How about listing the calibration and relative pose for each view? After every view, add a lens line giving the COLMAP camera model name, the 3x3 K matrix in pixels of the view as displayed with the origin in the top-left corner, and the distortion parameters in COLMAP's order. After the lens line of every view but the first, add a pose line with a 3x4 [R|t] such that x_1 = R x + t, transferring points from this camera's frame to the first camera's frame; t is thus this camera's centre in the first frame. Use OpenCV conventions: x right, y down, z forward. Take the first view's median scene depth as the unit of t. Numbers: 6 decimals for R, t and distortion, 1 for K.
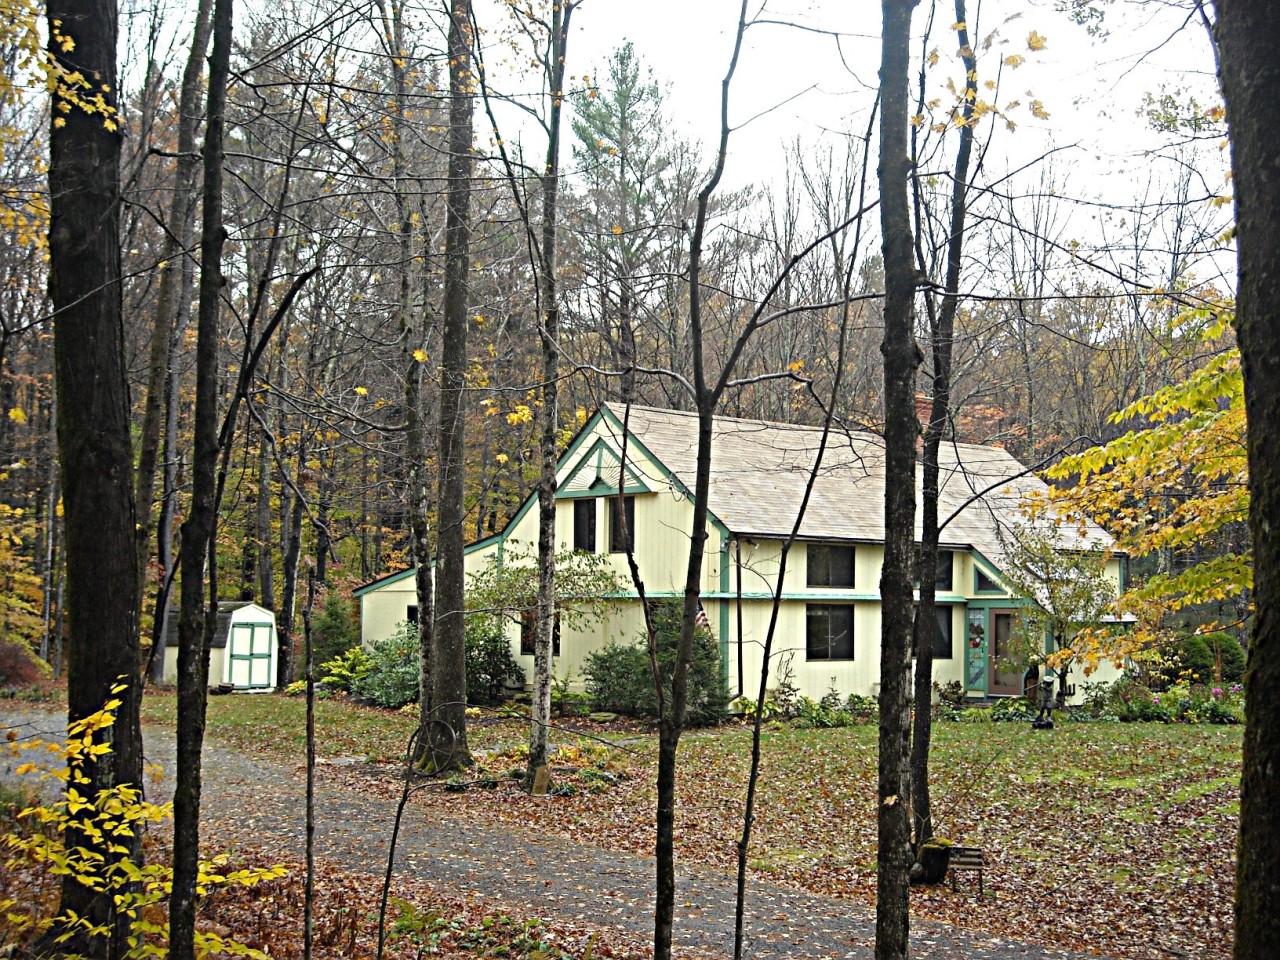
lens RADIAL K [[1711.9, 0, 653.5], [0, 1711.9, 508.9], [0, 0, 1]] dist [-0.134155, 0.039771]
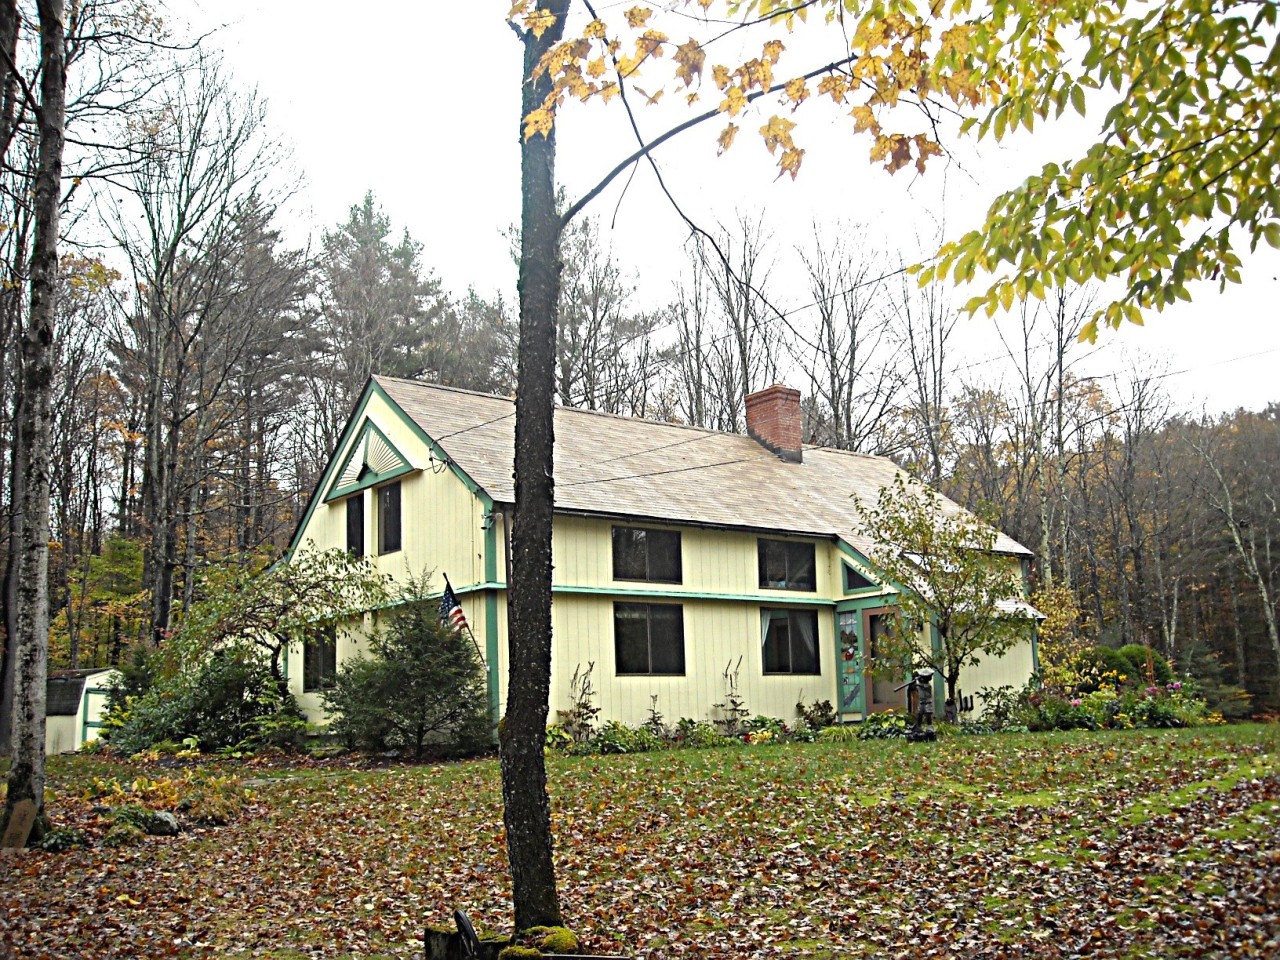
lens RADIAL K [[1283.0, 0, 642.6], [0, 1283.0, 513.7], [0, 0, 1]] dist [-0.201533, 0.127057]
pose [[0.998434, -0.048129, -0.028501, 0.124432], [0.044884, 0.993433, -0.105245, 0.079842], [0.033379, 0.103801, 0.994038, 0.430461]]
